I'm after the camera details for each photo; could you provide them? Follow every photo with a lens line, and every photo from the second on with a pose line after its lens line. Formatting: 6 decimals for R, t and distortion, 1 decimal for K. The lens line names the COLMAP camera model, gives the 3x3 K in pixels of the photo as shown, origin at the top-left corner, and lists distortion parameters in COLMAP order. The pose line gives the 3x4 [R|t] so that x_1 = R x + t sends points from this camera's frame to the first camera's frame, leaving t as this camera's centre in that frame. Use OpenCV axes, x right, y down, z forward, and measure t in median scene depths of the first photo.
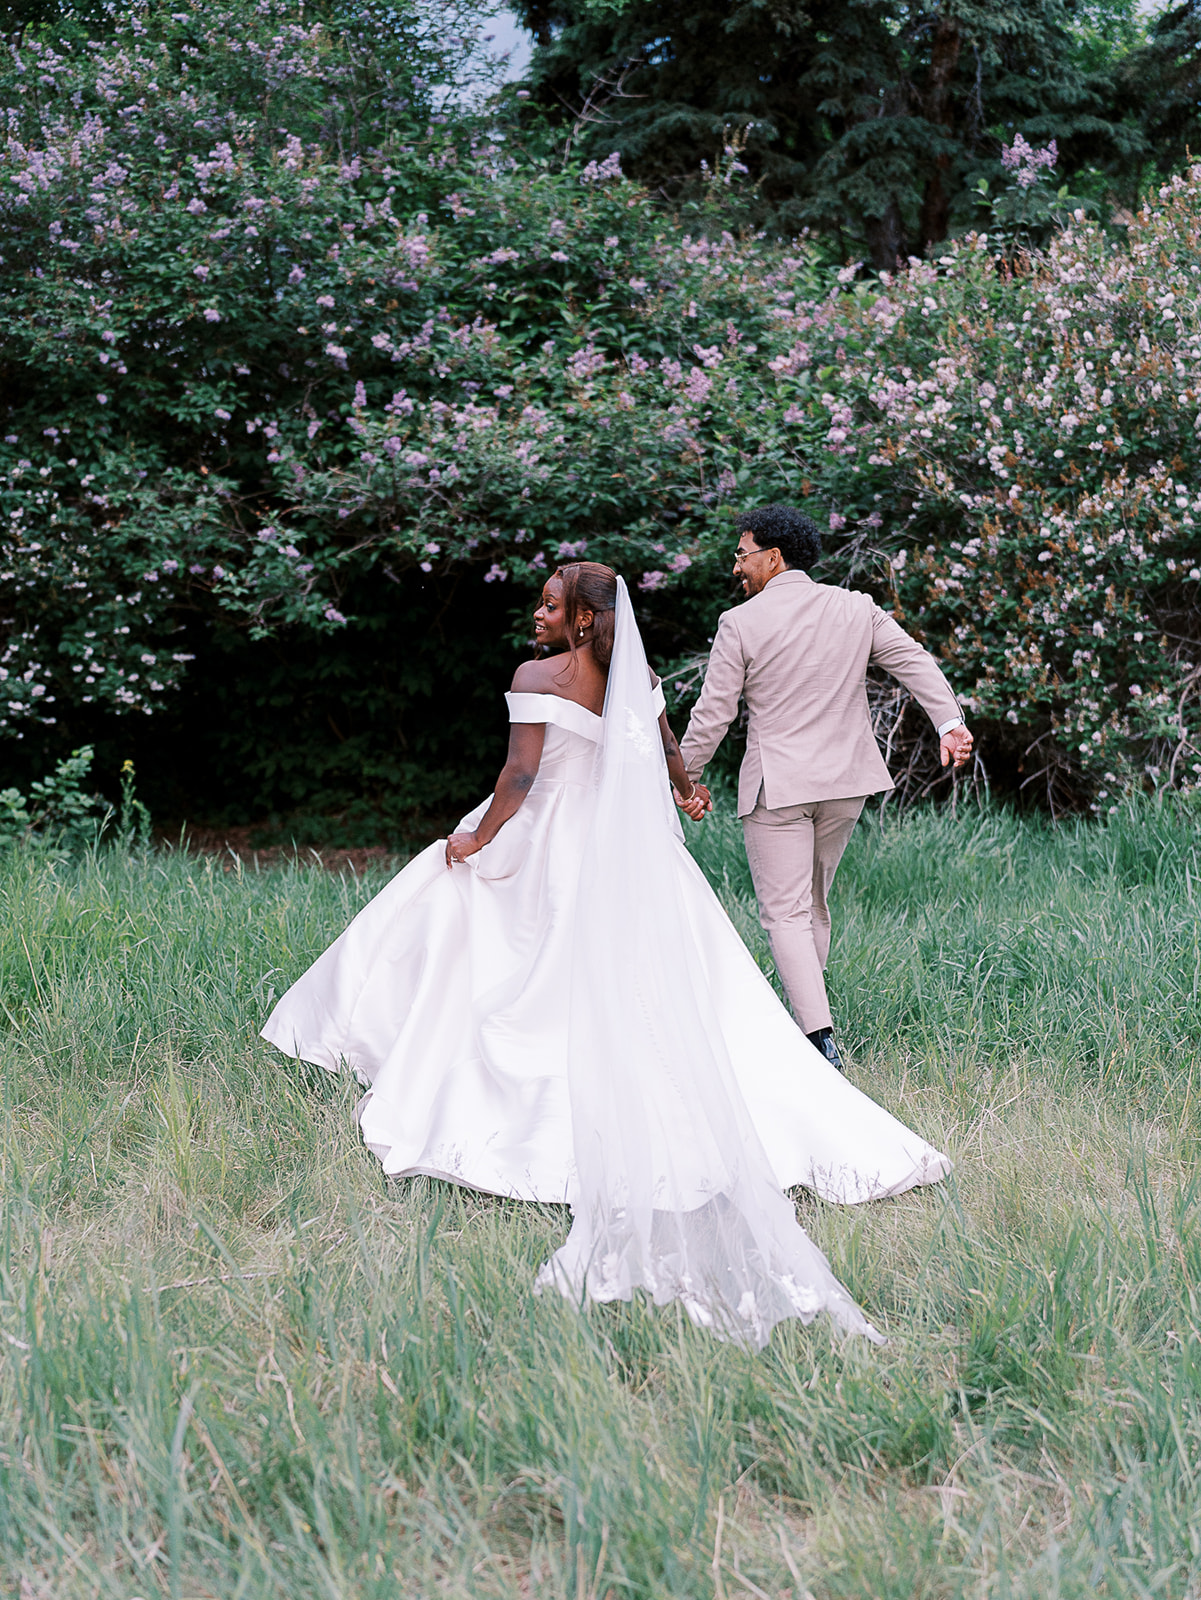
lens RADIAL K [[2714.6, 0, 600.5], [0, 2714.6, 800.0], [0, 0, 1]] dist [-0.009266, -0.120031]
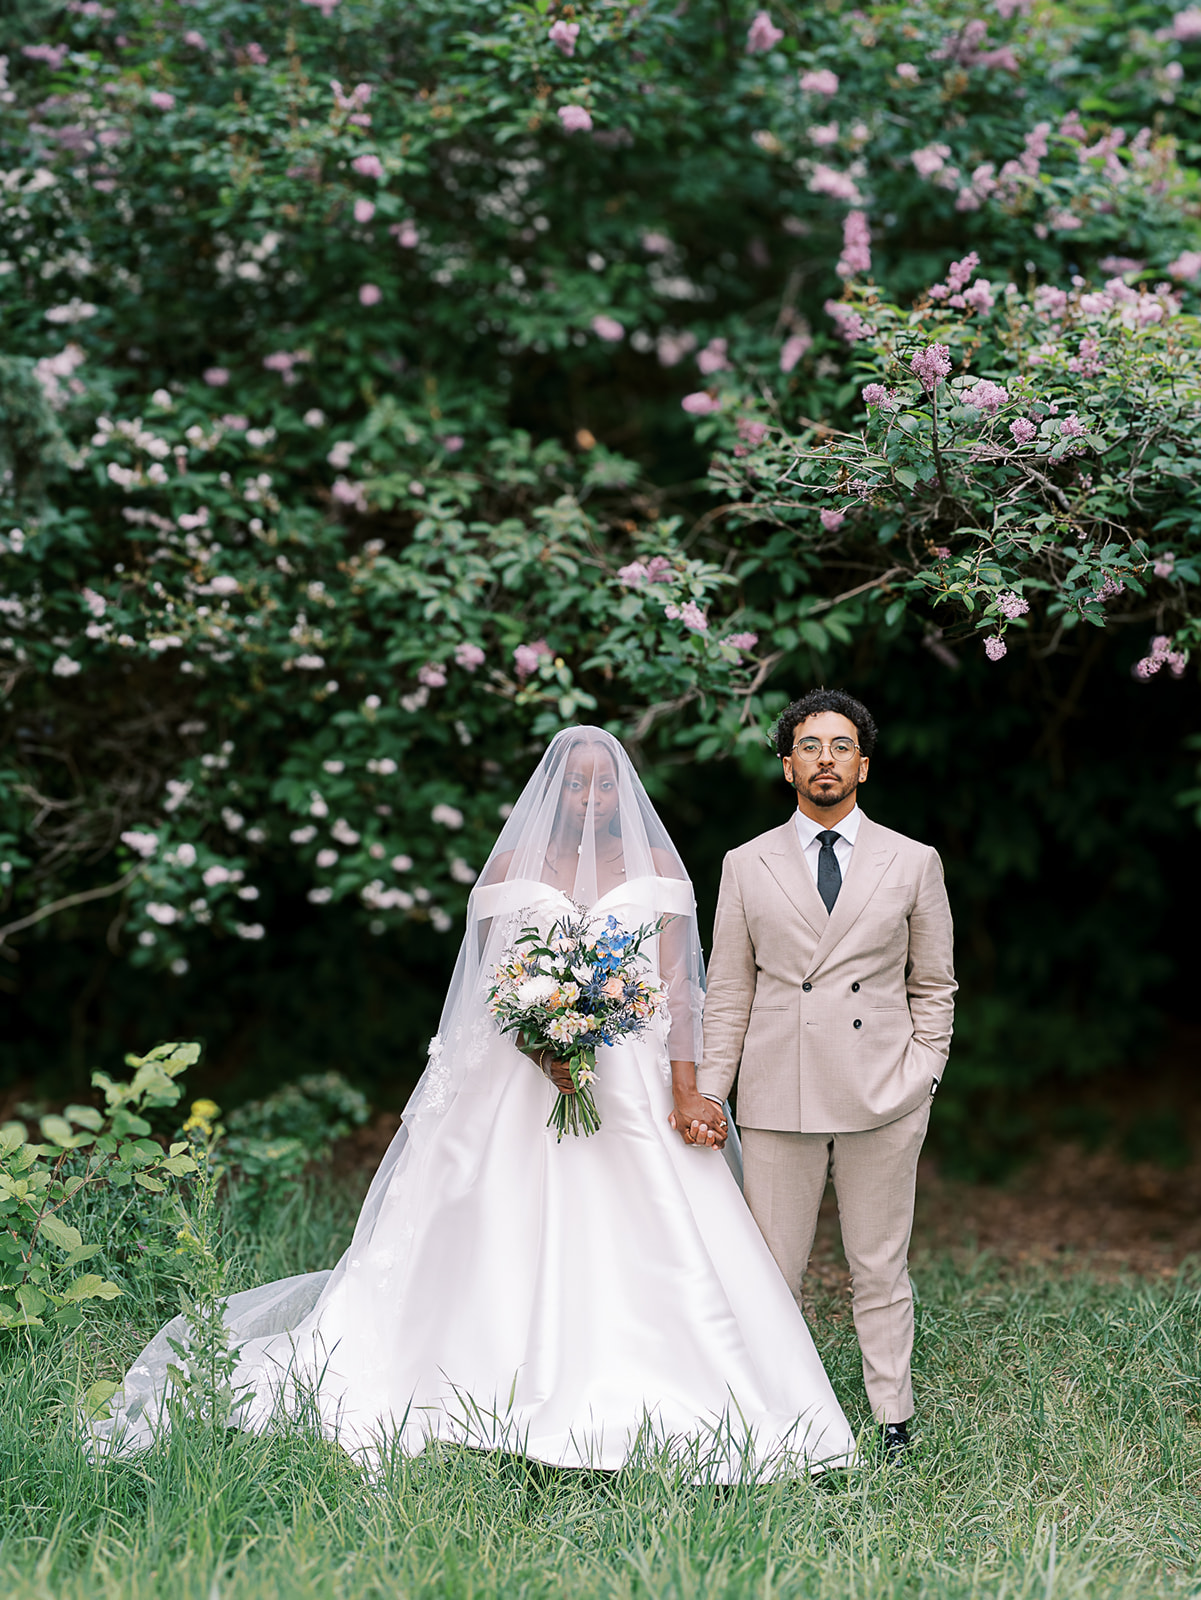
lens RADIAL K [[2714.6, 0, 600.5], [0, 2714.6, 800.0], [0, 0, 1]] dist [-0.009266, -0.120031]
pose [[0.969466, 0.030462, -0.243327, -0.018367], [-0.034750, 0.999307, -0.013349, -0.049409], [0.242751, 0.021397, 0.969853, 0.529761]]
